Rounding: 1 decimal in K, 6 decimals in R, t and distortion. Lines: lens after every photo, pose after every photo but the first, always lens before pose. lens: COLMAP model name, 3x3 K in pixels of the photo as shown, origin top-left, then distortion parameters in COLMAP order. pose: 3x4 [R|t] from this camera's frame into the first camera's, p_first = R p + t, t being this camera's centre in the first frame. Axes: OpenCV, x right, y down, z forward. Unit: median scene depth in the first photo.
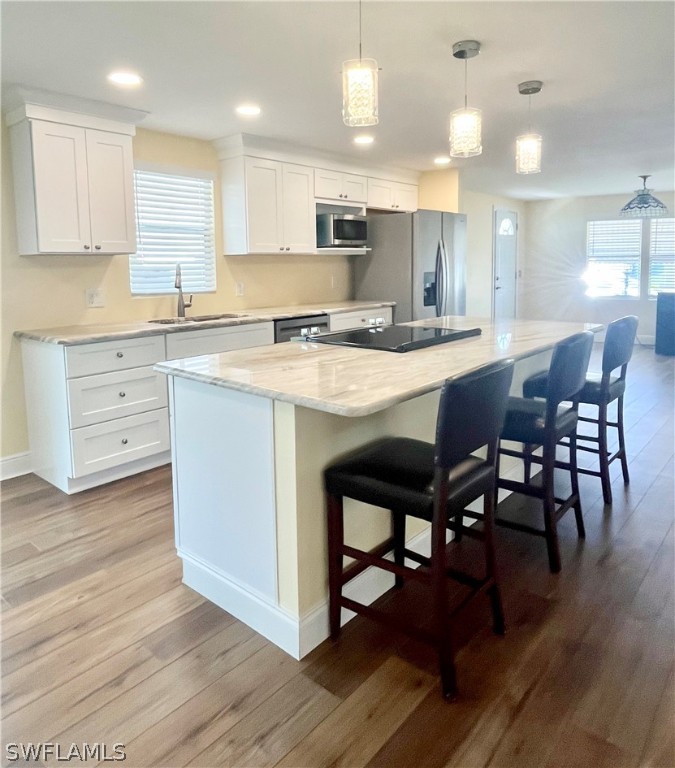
lens RADIAL K [[540.5, 0, 335.4], [0, 540.5, 317.3], [0, 0, 1]] dist [-0.002402, -0.000348]
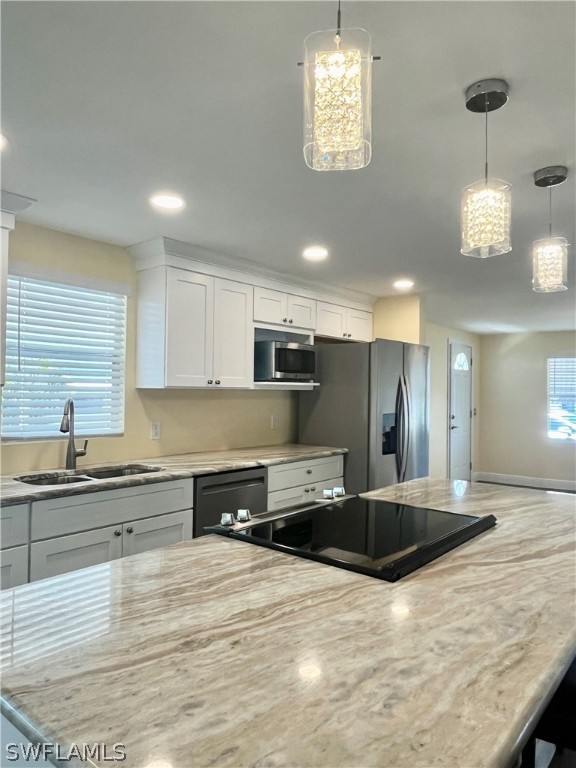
lens RADIAL K [[522.6, 0, 288.0], [0, 522.6, 384.0], [0, 0, 1]] dist [0.002508, 0.000350]
pose [[0.999352, 0.026404, 0.024477, -0.002517], [-0.023482, 0.993340, -0.112803, -0.040049], [-0.027292, 0.112155, 0.993316, 0.233341]]
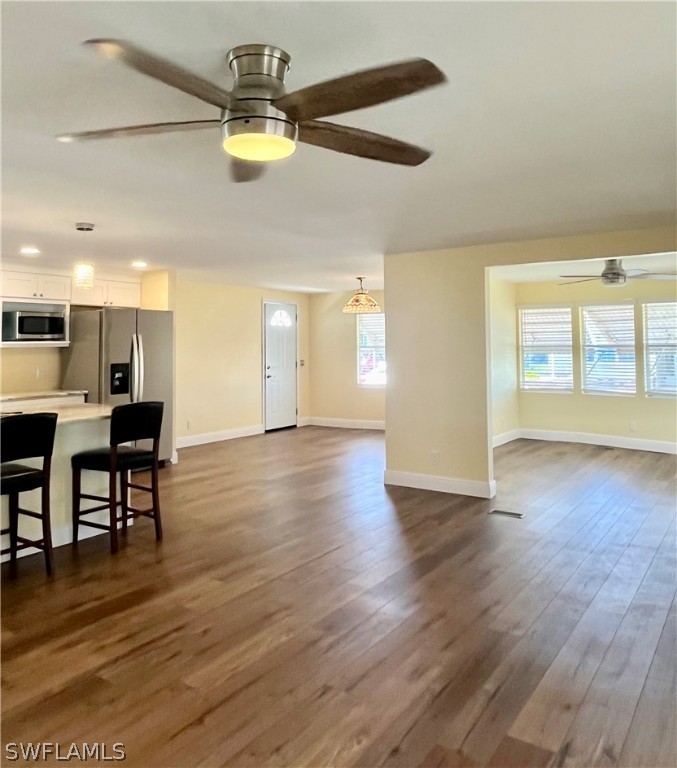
lens RADIAL K [[614.5, 0, 337.8], [0, 614.5, 316.0], [0, 0, 1]] dist [-0.005822, -0.002557]
pose [[0.992936, 0.011689, 0.118071, 0.546414], [0.006001, 0.988913, -0.148373, 0.010982], [-0.118496, 0.148034, 0.981858, -0.348841]]
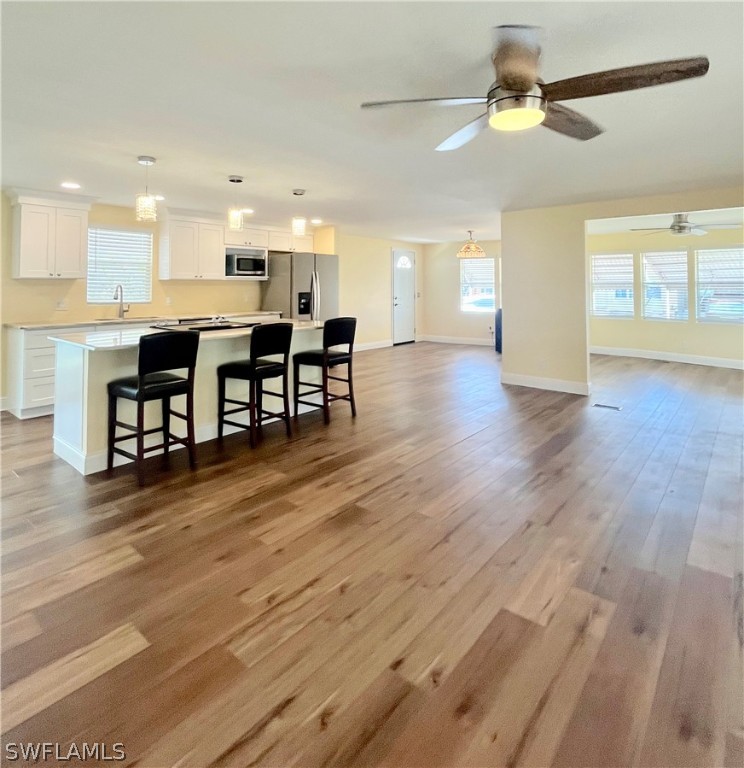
lens RADIAL K [[453.1, 0, 372.6], [0, 453.1, 274.2], [0, 0, 1]] dist [-0.002753, 0.000735]
pose [[0.999671, 0.013381, 0.021882, 0.398091], [-0.010522, 0.991985, -0.125914, 0.029896], [-0.023392, 0.125643, 0.991800, -0.340558]]
